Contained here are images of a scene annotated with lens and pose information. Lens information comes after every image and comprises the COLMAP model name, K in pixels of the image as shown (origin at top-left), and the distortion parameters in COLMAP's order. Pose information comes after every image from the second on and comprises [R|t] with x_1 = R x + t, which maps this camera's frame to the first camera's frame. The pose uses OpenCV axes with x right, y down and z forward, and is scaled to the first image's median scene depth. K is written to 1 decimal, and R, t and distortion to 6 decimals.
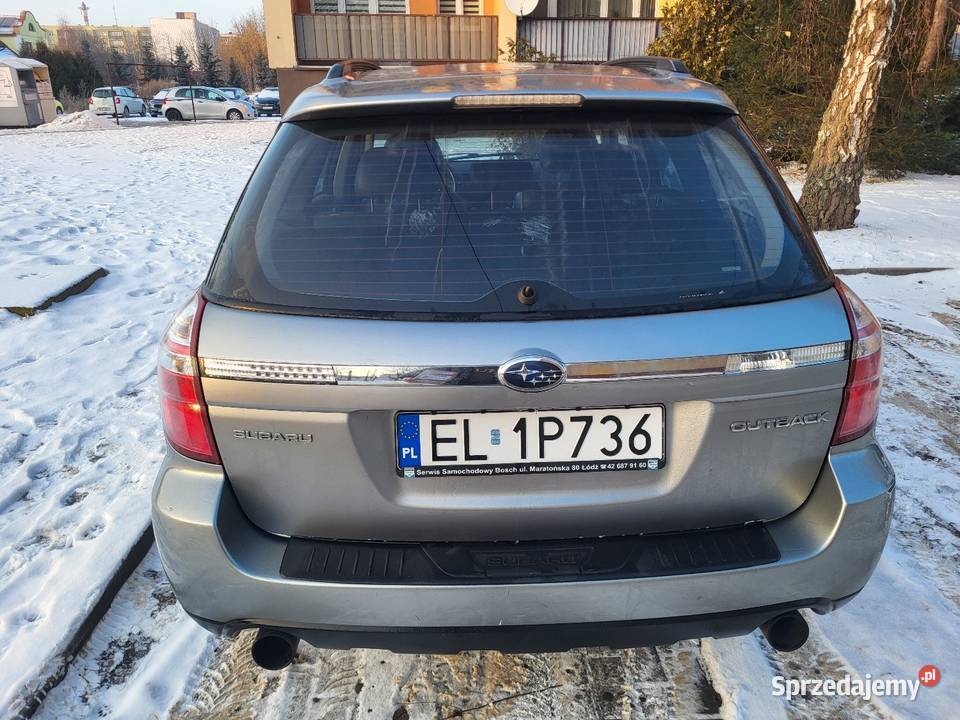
lens RADIAL K [[733.8, 0, 480.7], [0, 733.8, 347.8], [0, 0, 1]] dist [0.059758, -0.042716]
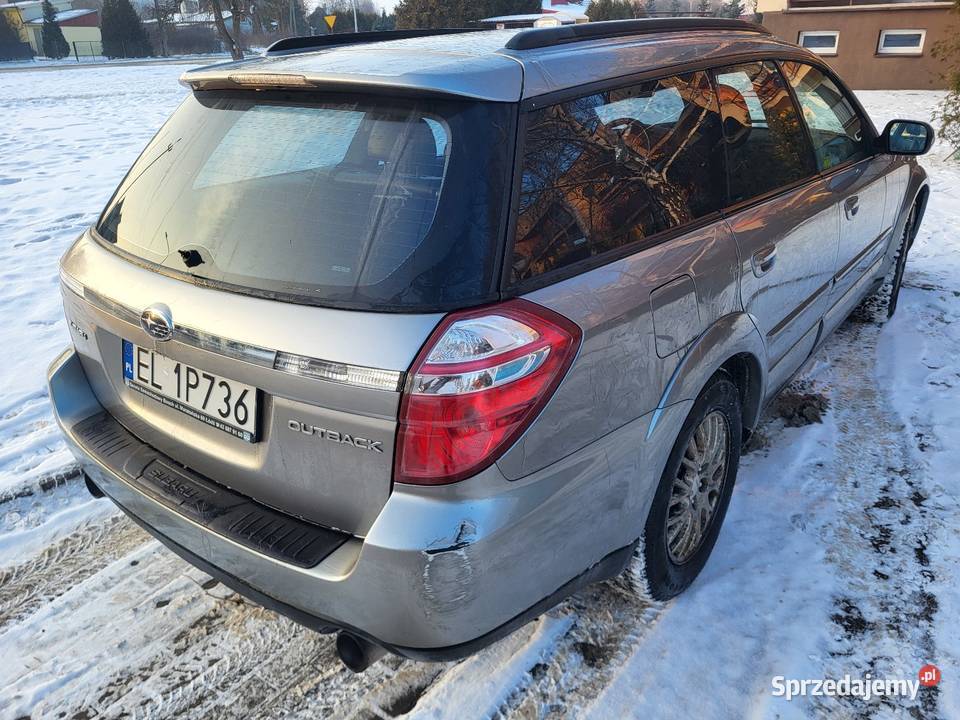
lens RADIAL K [[733.8, 0, 480.7], [0, 733.8, 347.8], [0, 0, 1]] dist [0.059758, -0.042716]
pose [[0.771322, 0.239048, -0.589846, 1.105285], [-0.198796, 0.970903, 0.133522, -0.179011], [0.604601, 0.014271, 0.796400, 0.351885]]
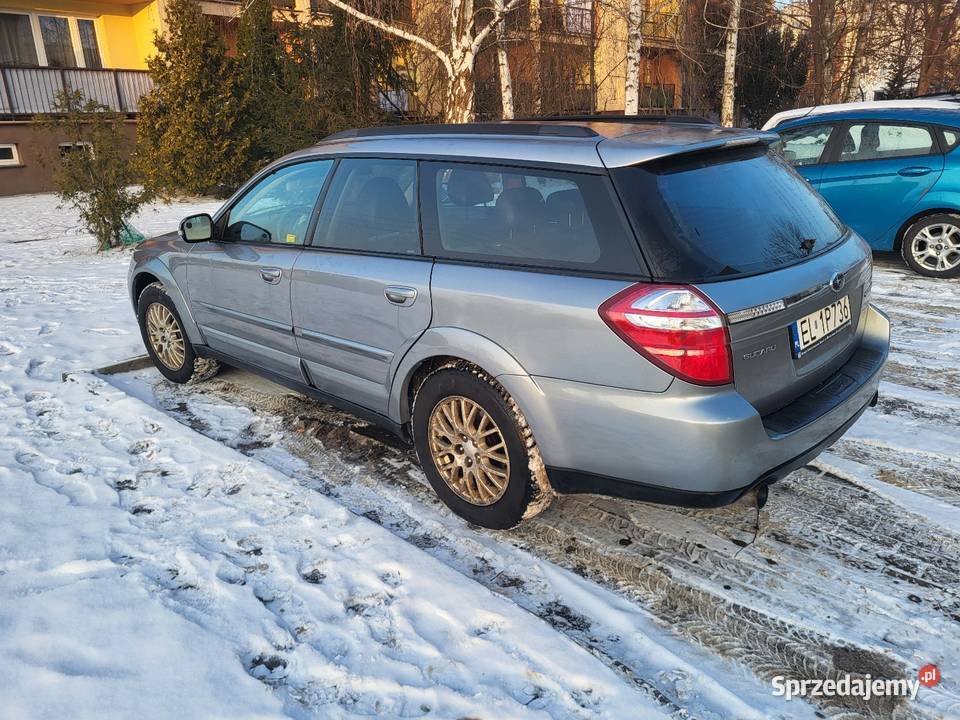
lens RADIAL K [[733.8, 0, 480.7], [0, 733.8, 347.8], [0, 0, 1]] dist [0.059758, -0.042716]
pose [[0.710605, -0.229141, 0.665233, -1.747293], [0.268232, 0.962306, 0.044942, -0.120999], [-0.650456, 0.146500, 0.745282, 0.202927]]
